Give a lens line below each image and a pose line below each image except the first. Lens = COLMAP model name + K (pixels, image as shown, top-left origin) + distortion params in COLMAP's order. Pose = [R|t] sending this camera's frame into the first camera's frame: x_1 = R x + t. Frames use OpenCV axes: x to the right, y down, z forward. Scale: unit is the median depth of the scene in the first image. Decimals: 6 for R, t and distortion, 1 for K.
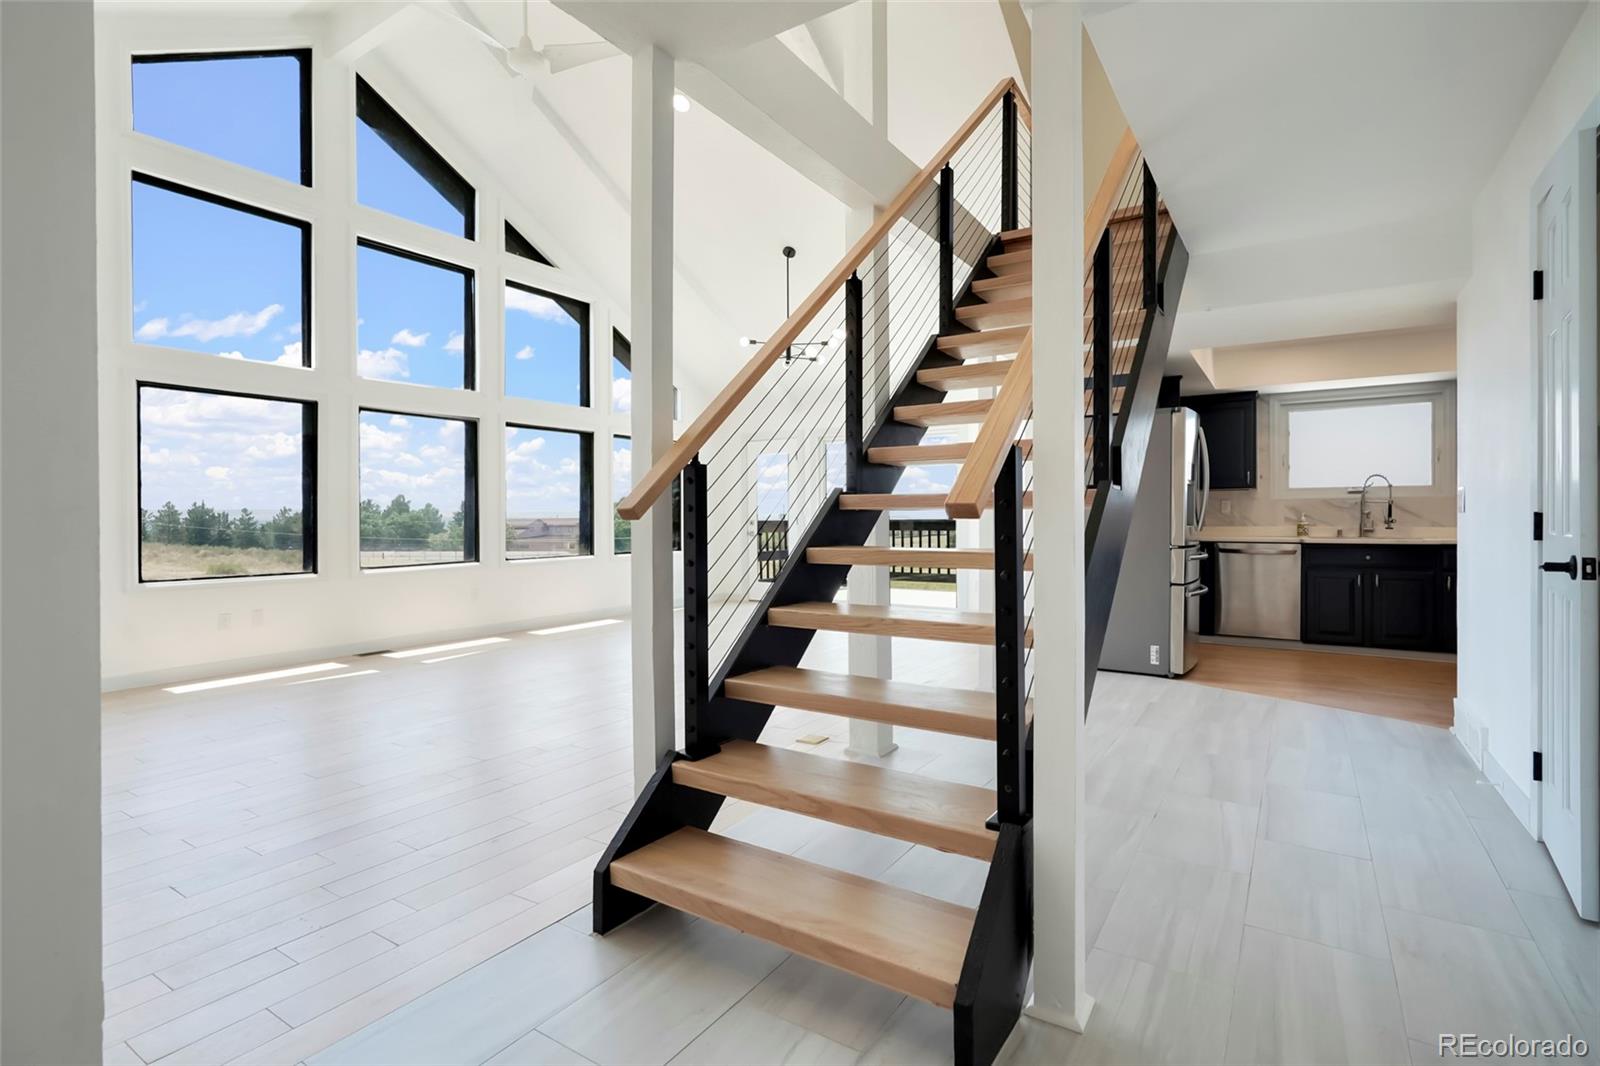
lens RADIAL K [[775.4, 0, 793.8], [0, 775.4, 527.4], [0, 0, 1]] dist [-0.001391, 0.000003]
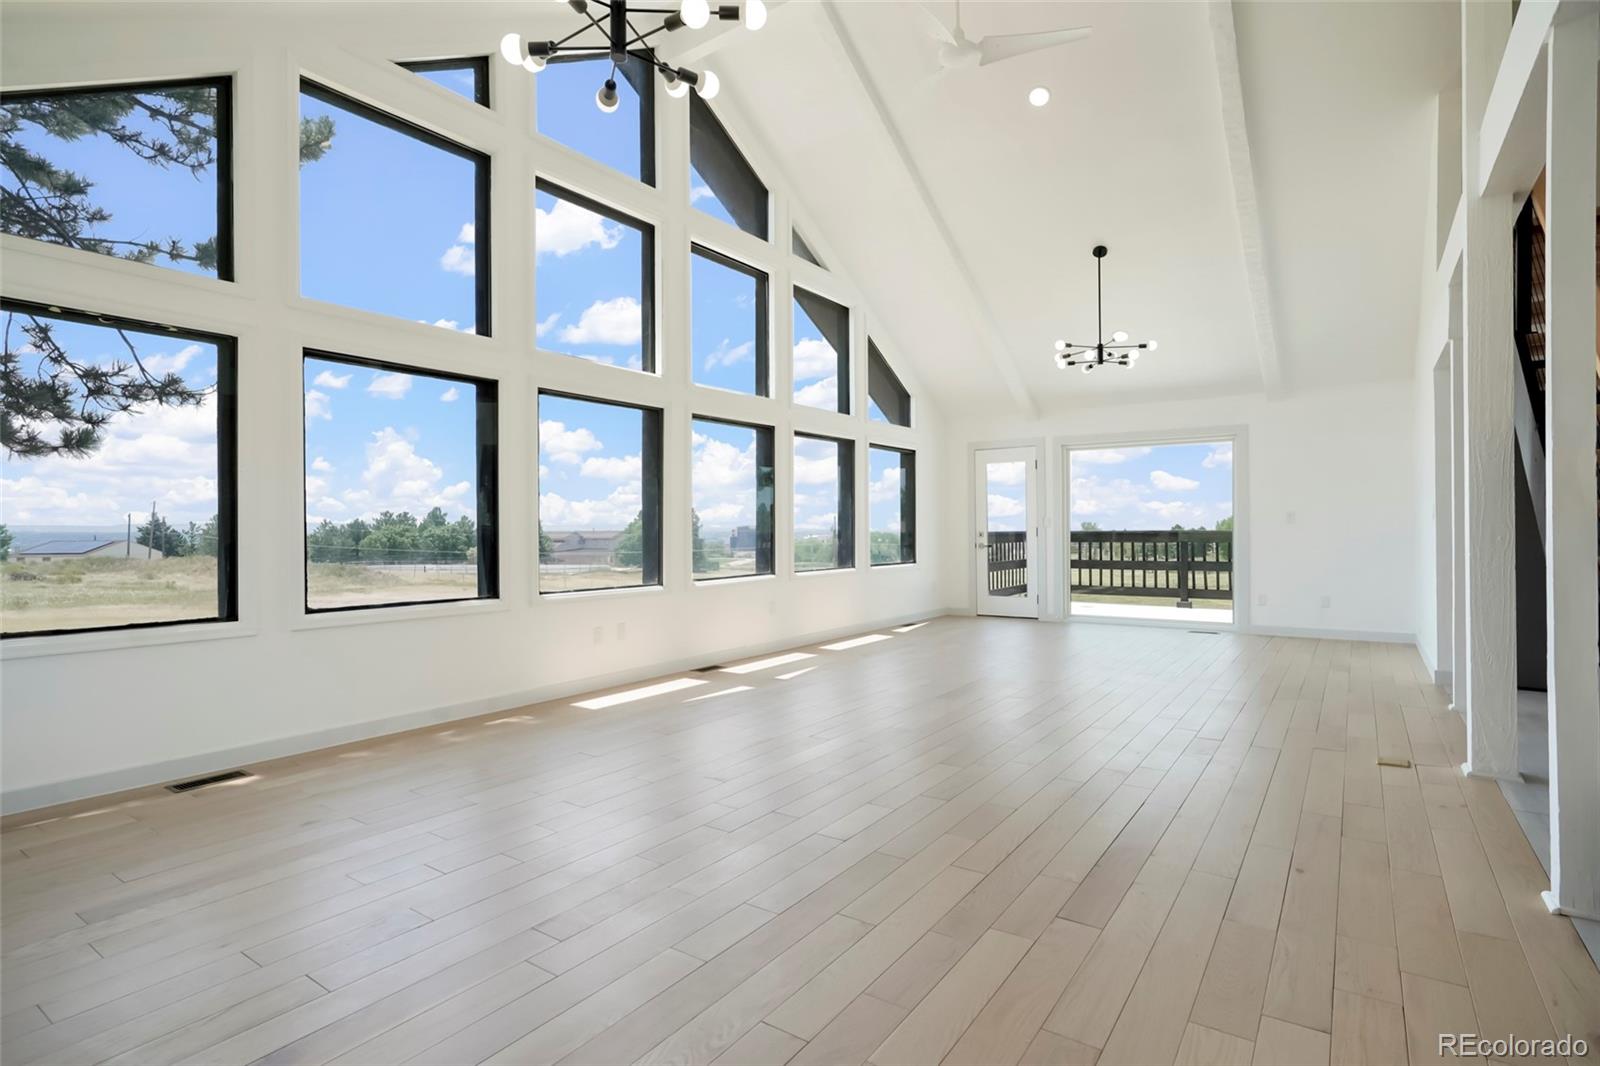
lens RADIAL K [[795.4, 0, 800.0], [0, 795.4, 533.0], [0, 0, 1]] dist [-0.000290, 0.000353]
pose [[0.999511, -0.000762, -0.031252, -0.278060], [0.000476, 0.999958, -0.009129, 0.001649], [0.031258, 0.009110, 0.999470, 0.006522]]
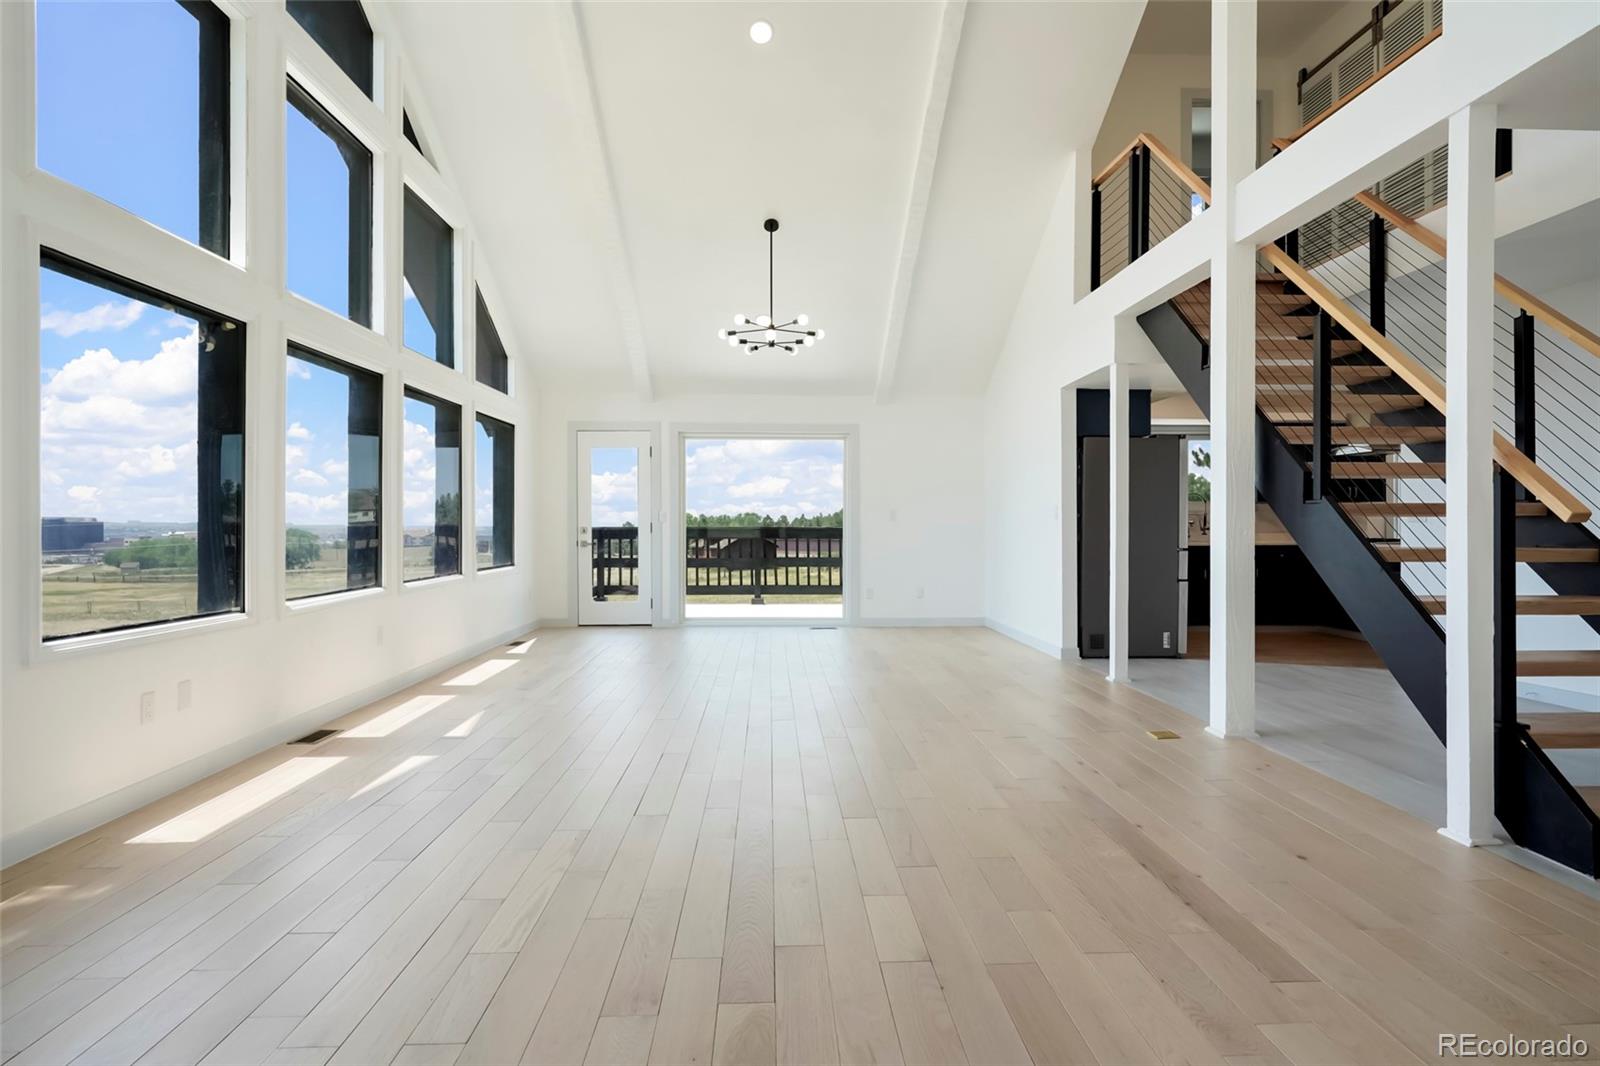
lens RADIAL K [[849.2, 0, 801.9], [0, 849.2, 528.0], [0, 0, 1]] dist [-0.003934, -0.000554]
pose [[0.812221, 0.003410, 0.583340, -0.437296], [0.003358, 0.999939, -0.010520, 0.002229], [-0.583340, 0.010503, 0.812160, 0.153949]]
